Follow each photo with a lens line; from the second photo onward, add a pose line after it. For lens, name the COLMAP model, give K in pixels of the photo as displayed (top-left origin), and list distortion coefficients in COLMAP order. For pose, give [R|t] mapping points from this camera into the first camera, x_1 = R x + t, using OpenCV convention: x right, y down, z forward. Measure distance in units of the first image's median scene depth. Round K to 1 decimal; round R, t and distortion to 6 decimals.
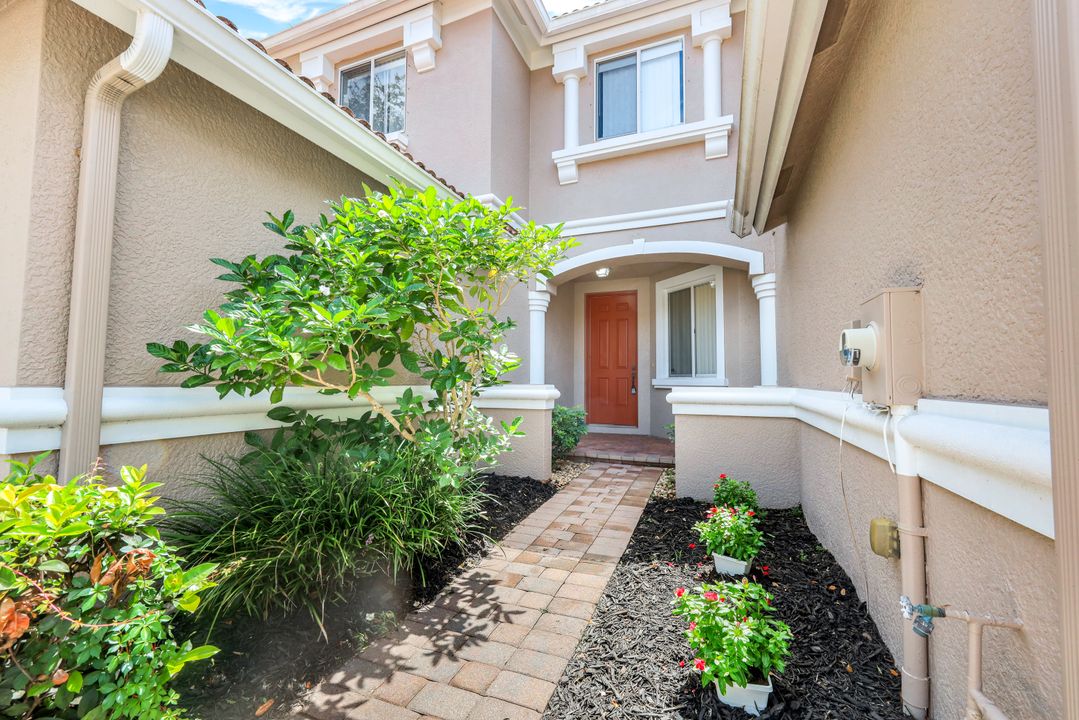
lens RADIAL K [[458.2, 0, 527.0], [0, 458.2, 357.7], [0, 0, 1]] dist [-0.000581, -0.000020]
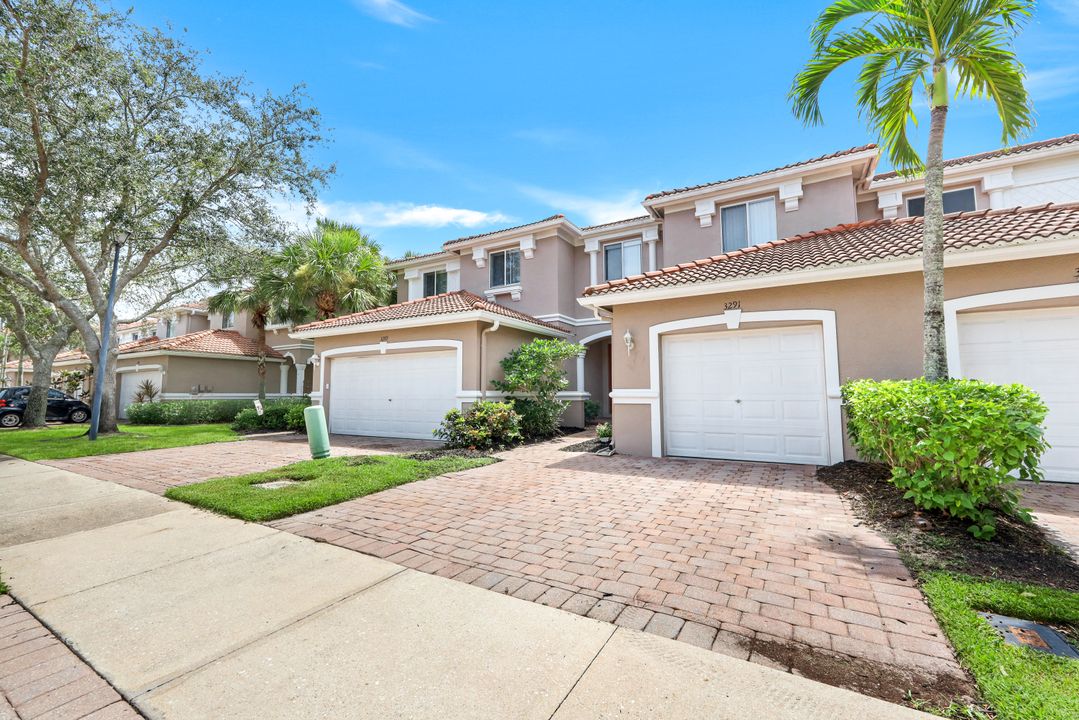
lens RADIAL K [[438.0, 0, 532.5], [0, 438.0, 355.7], [0, 0, 1]] dist [-0.000795, 0.000040]
pose [[0.991086, -0.021948, -0.131403, 0.080884], [0.017159, 0.999151, -0.037467, -0.043274], [0.132113, 0.034878, 0.990621, -1.230467]]
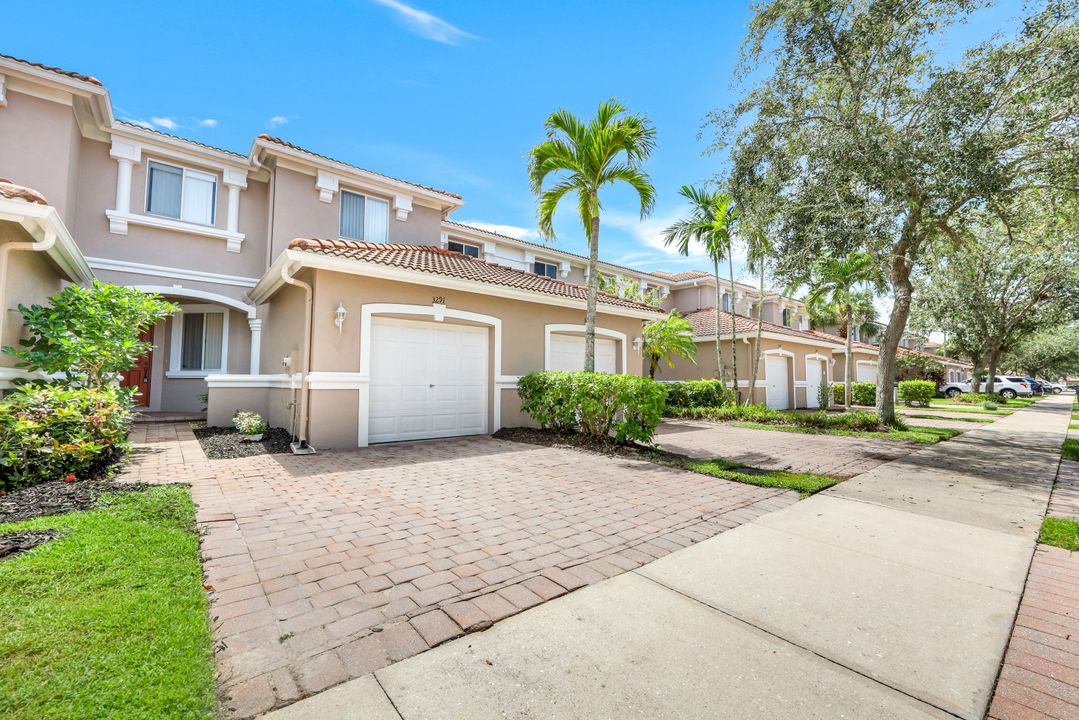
lens RADIAL K [[438.0, 0, 532.5], [0, 438.0, 355.7], [0, 0, 1]] dist [-0.000795, 0.000040]
pose [[0.469761, 0.051786, 0.881273, -0.535834], [-0.048533, 0.998283, -0.032791, -0.018515], [-0.881458, -0.027367, 0.471468, -0.879148]]
